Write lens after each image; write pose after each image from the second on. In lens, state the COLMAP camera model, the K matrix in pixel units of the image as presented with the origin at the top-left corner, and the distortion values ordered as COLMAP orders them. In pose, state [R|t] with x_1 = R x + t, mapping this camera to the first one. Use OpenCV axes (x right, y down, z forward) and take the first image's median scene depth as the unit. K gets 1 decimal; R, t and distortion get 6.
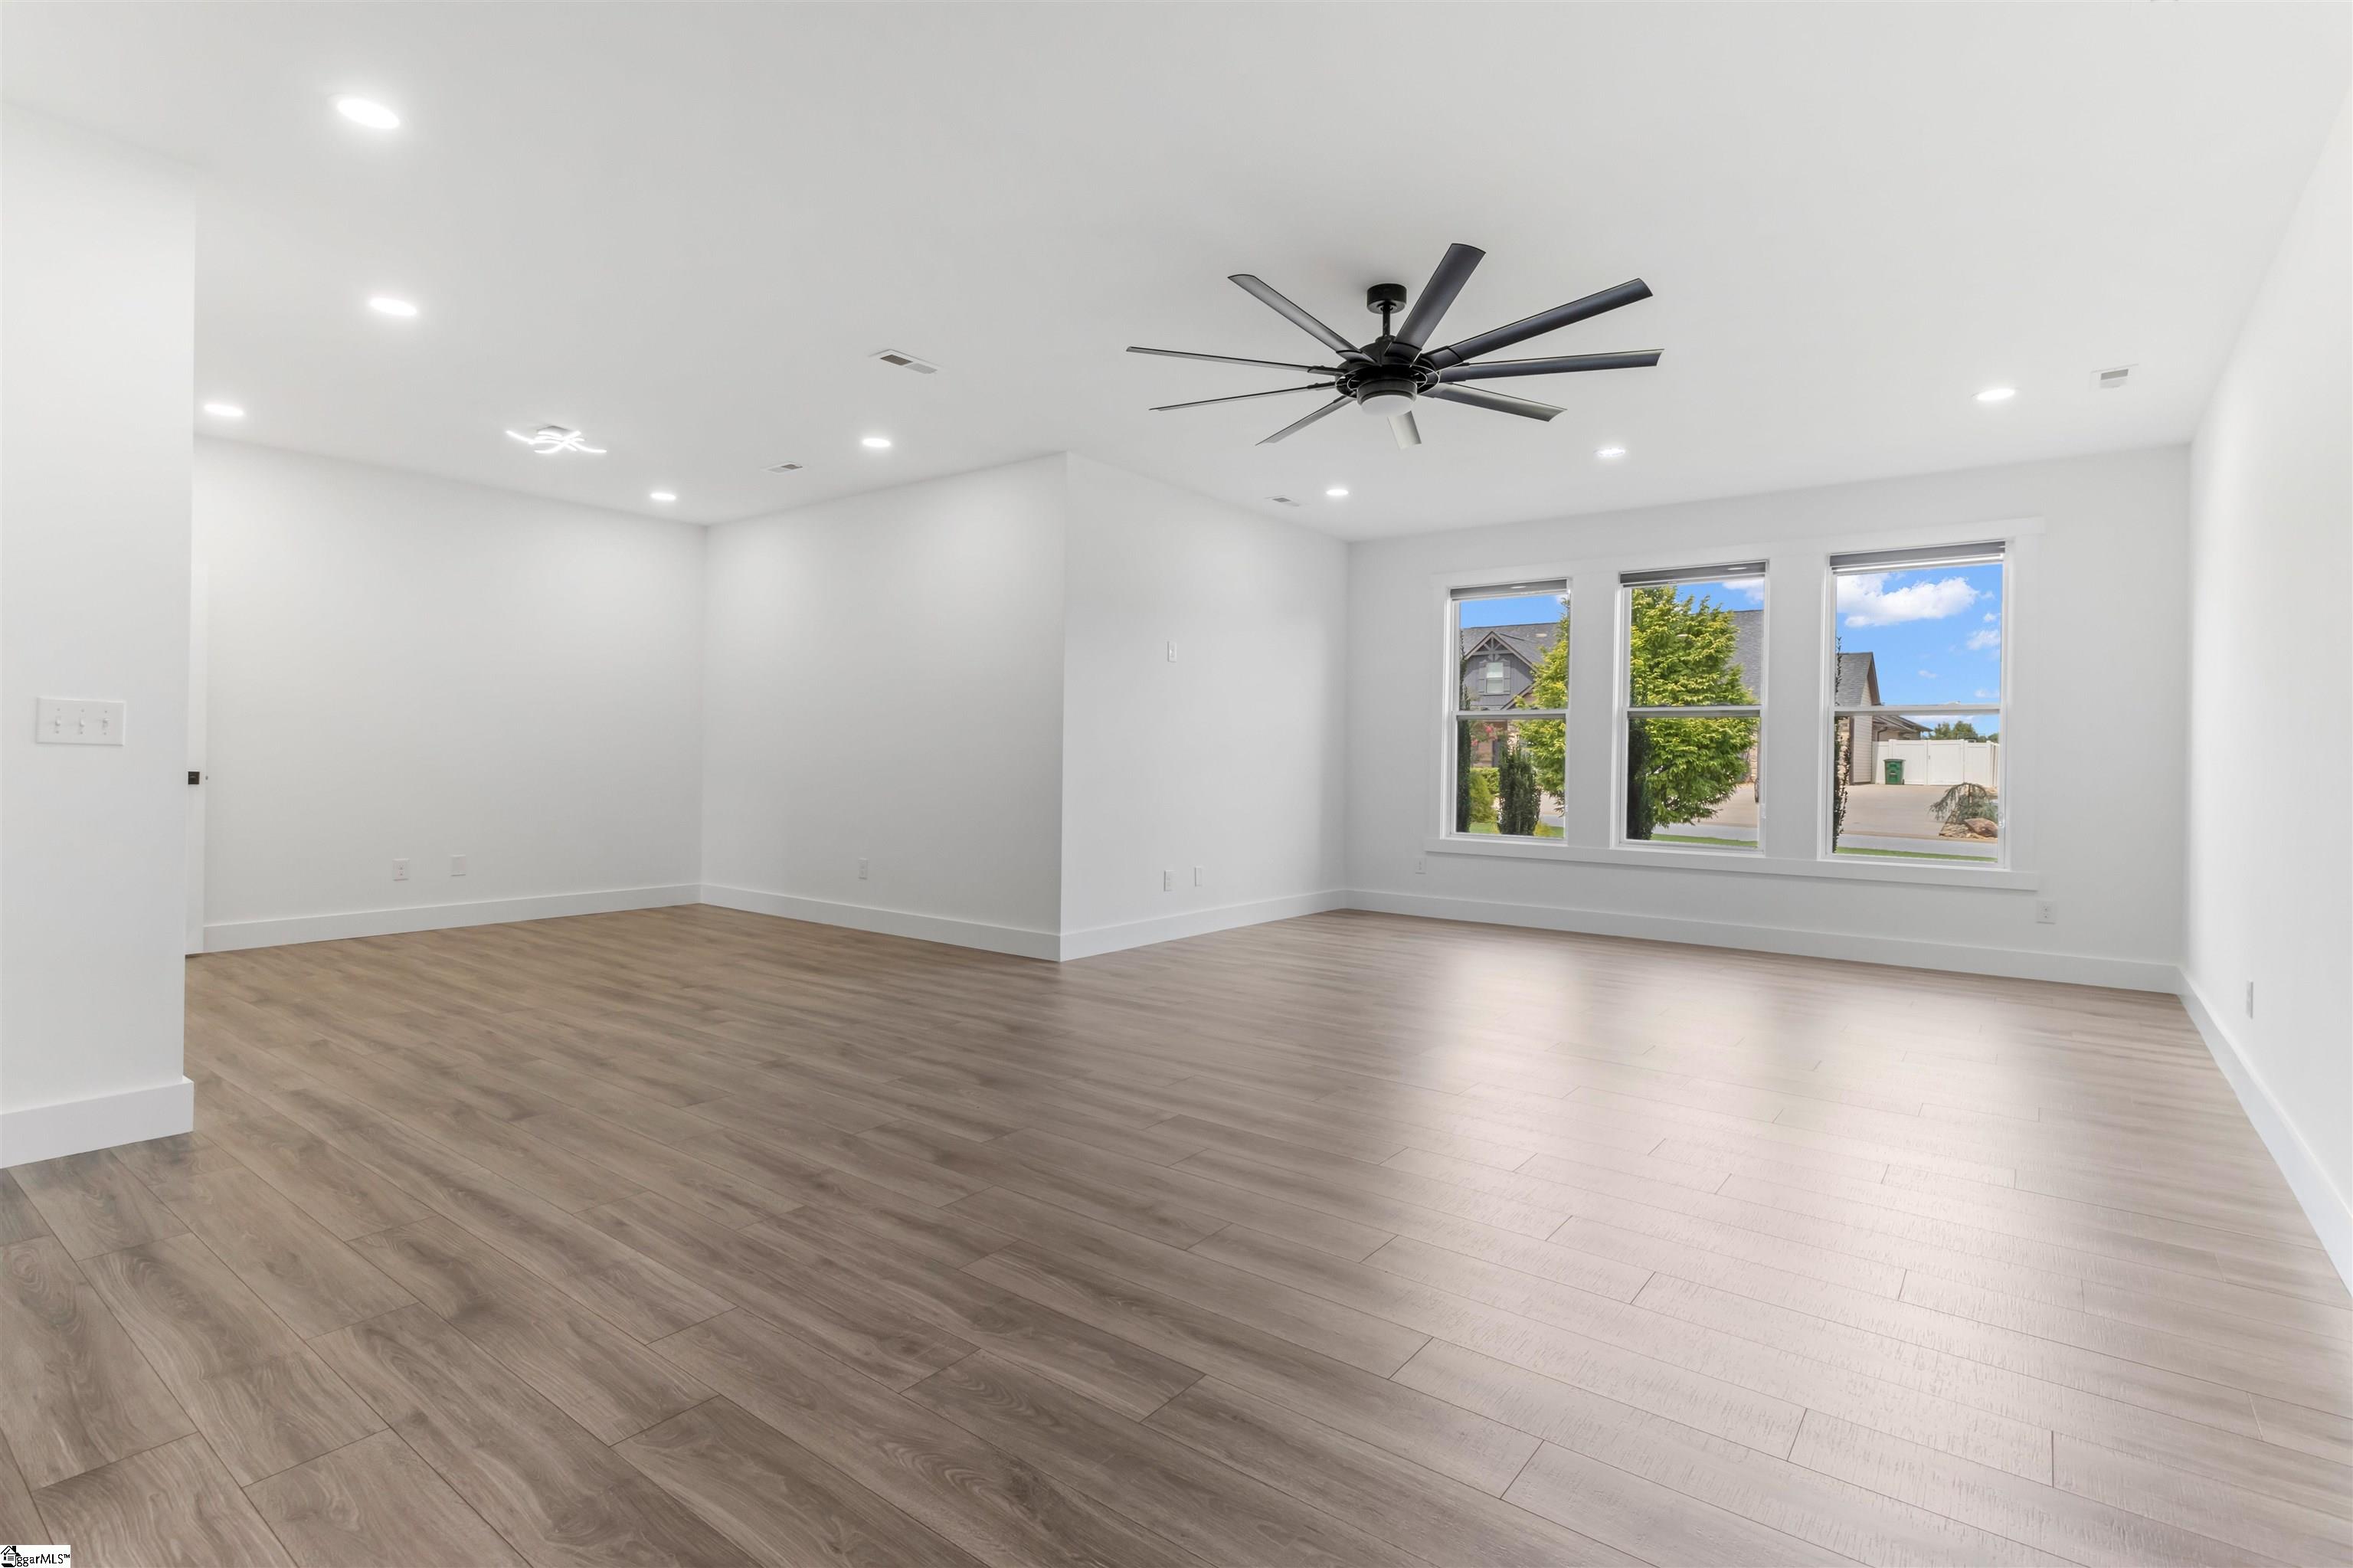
lens RADIAL K [[1126.6, 0, 1176.6], [0, 1126.6, 767.6], [0, 0, 1]] dist [0.001818, -0.001209]
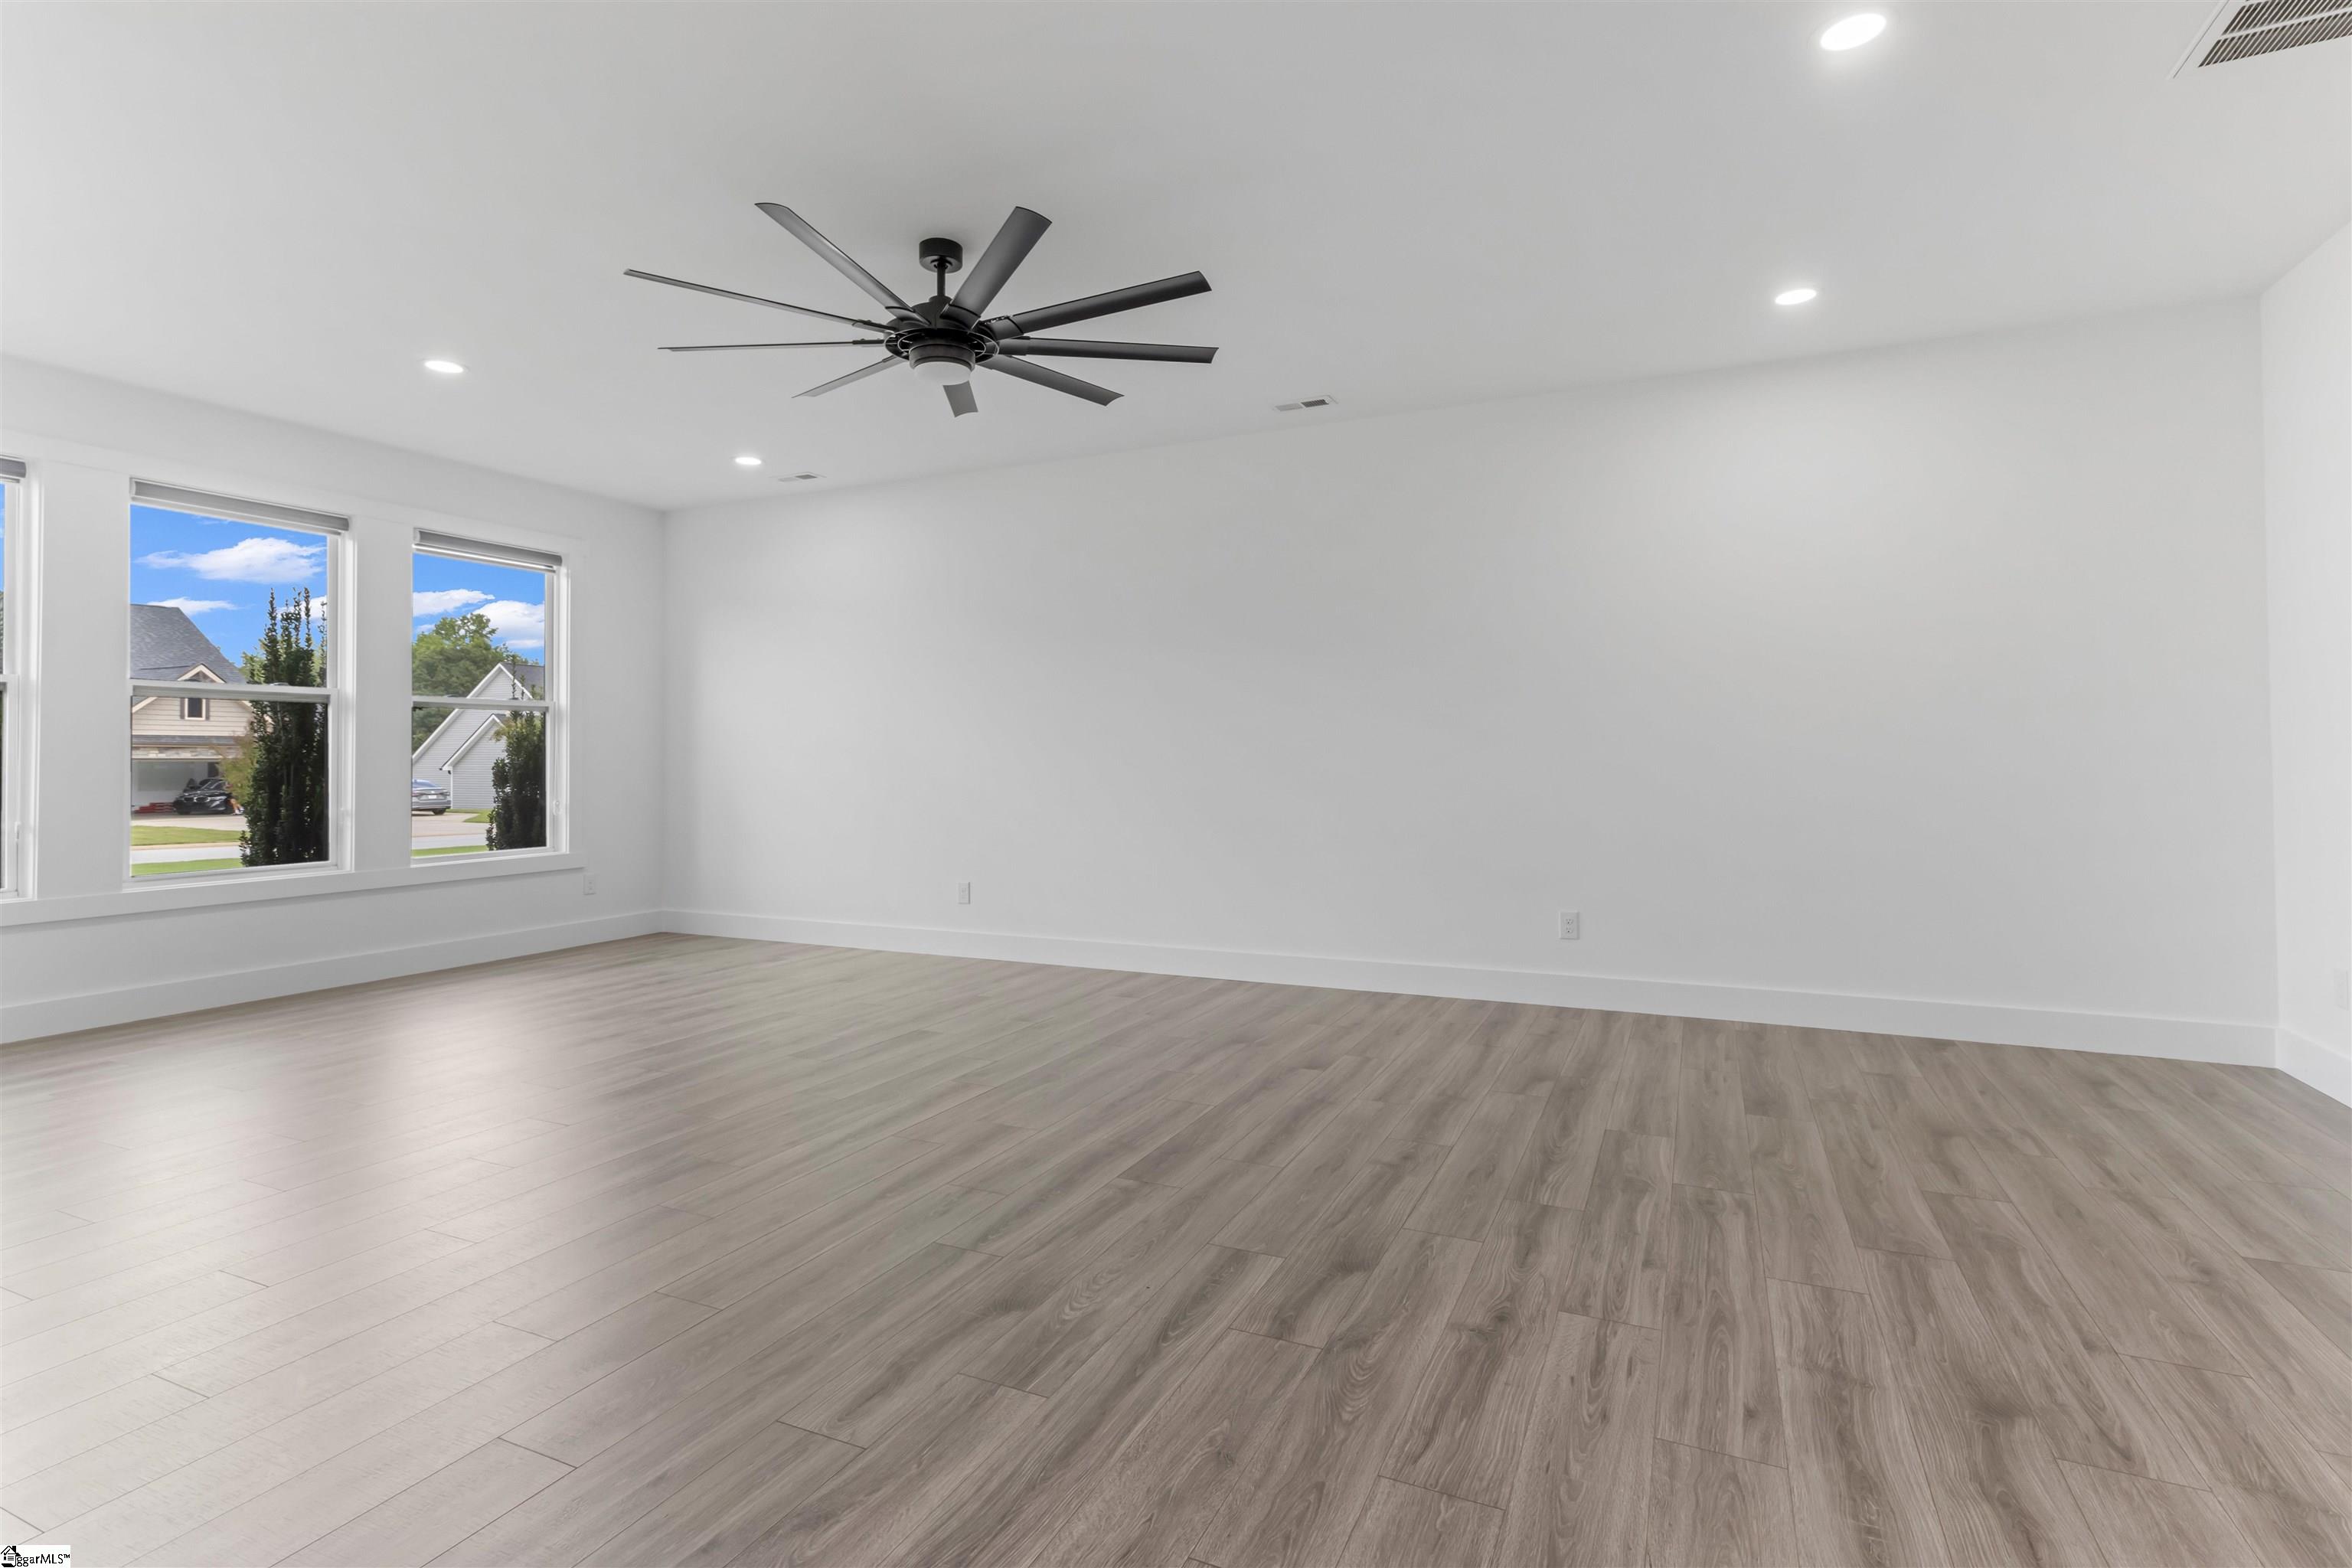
lens RADIAL K [[1126.1, 0, 1175.4], [0, 1126.1, 771.7], [0, 0, 1]] dist [0.001818, -0.001209]
pose [[-0.212009, -0.024684, 0.976956, -1.203799], [0.010970, 0.999558, 0.027636, -0.034029], [-0.977206, 0.016576, -0.211644, 1.631705]]
